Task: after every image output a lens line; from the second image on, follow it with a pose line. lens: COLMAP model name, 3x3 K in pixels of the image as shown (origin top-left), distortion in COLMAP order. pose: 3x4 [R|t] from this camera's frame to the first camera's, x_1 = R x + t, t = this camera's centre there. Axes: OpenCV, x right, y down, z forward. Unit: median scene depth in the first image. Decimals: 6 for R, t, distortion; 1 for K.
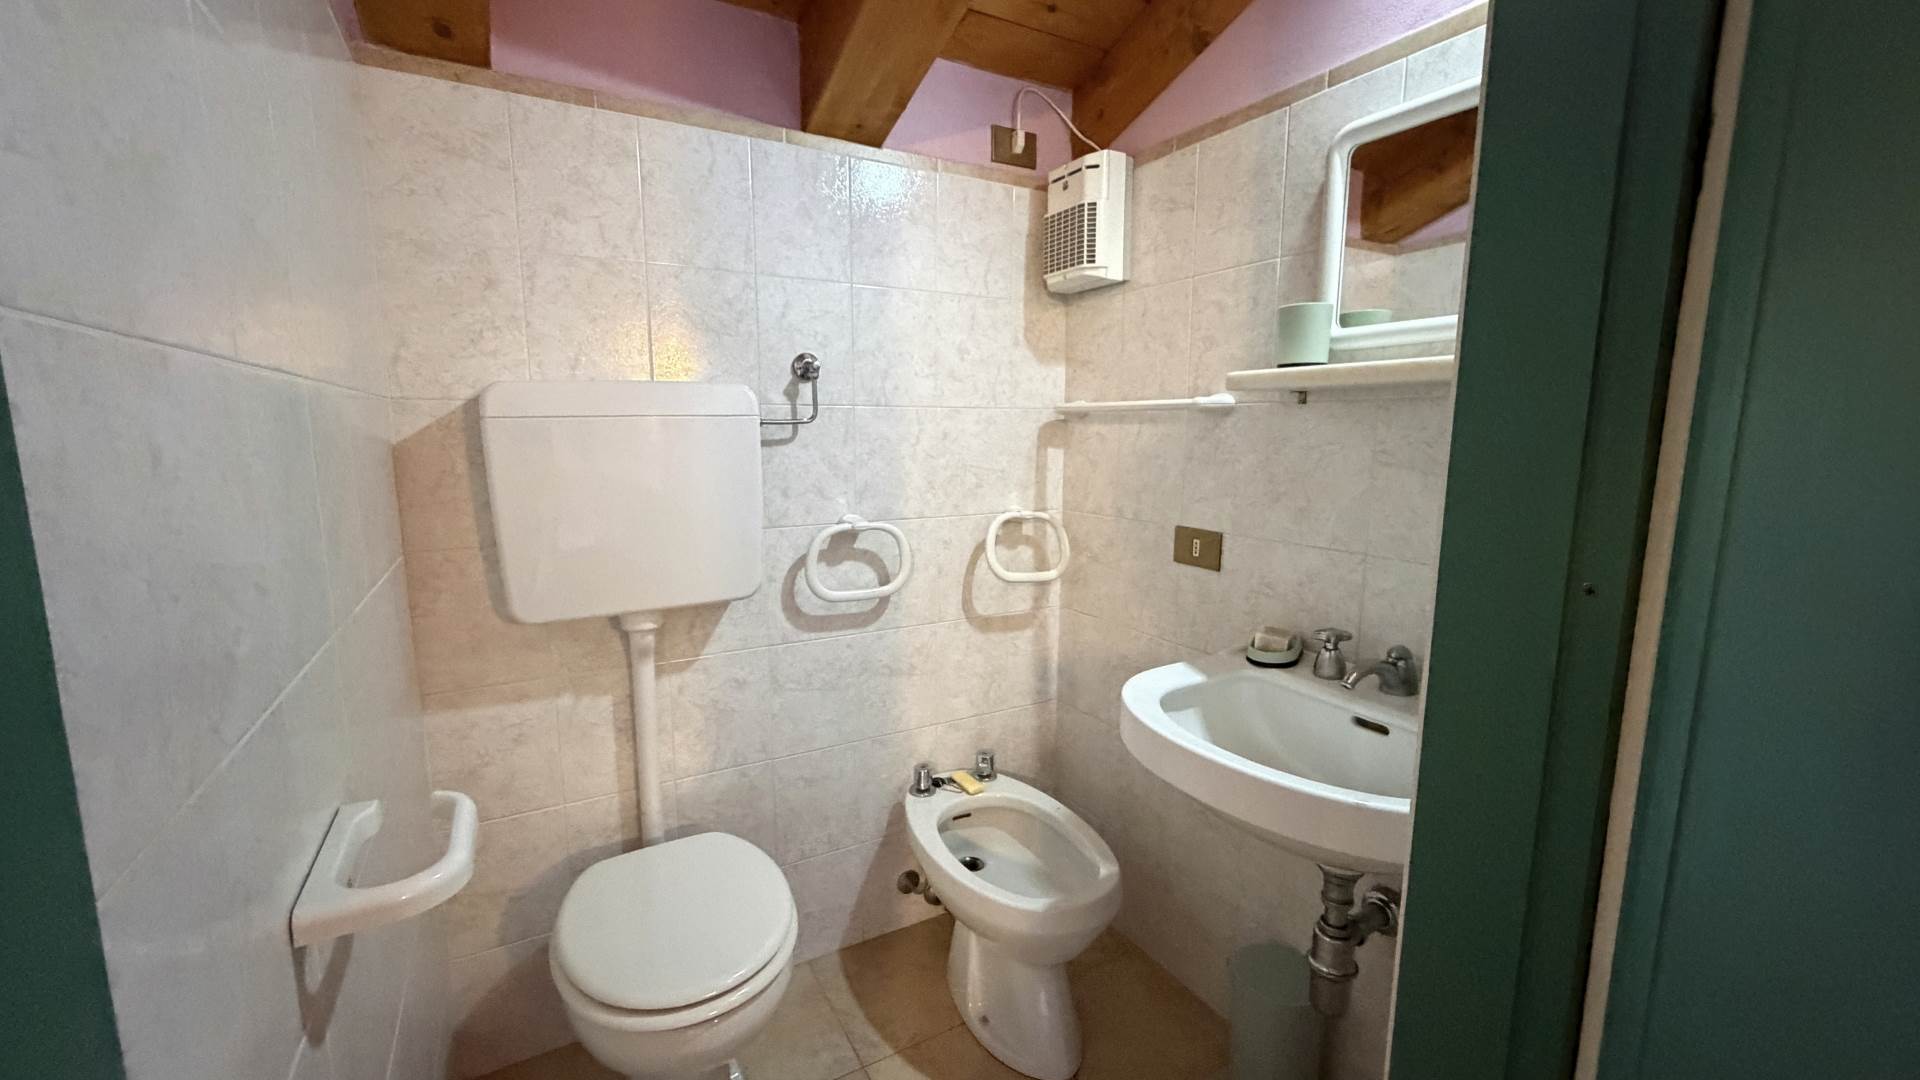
lens RADIAL K [[764.2, 0, 962.9], [0, 764.2, 543.3], [0, 0, 1]] dist [0.004092, -0.000746]
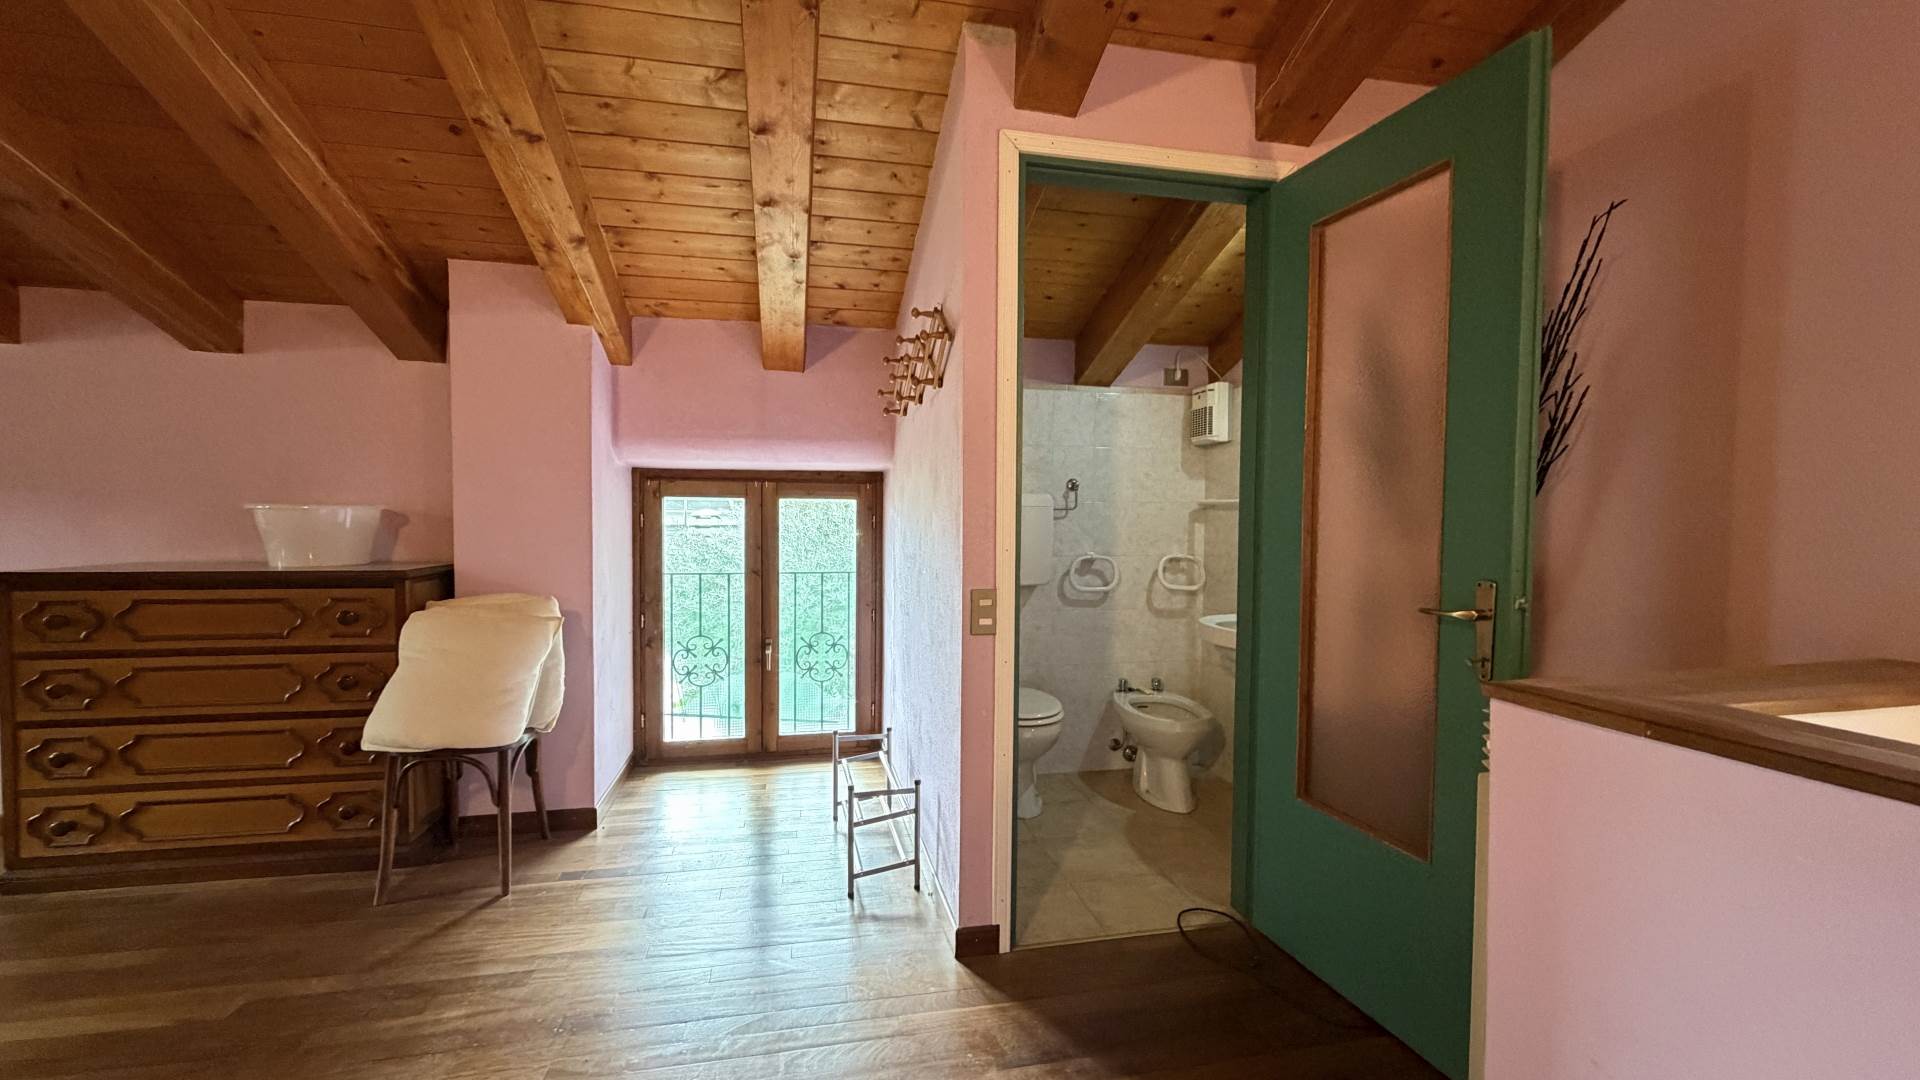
lens RADIAL K [[764.2, 0, 952.7], [0, 764.2, 539.5], [0, 0, 1]] dist [0.004092, -0.000746]
pose [[0.950619, 0.012072, -0.310126, 0.139659], [-0.050098, 0.992108, -0.114945, 0.182137], [0.306291, 0.124805, 0.943721, -1.075540]]
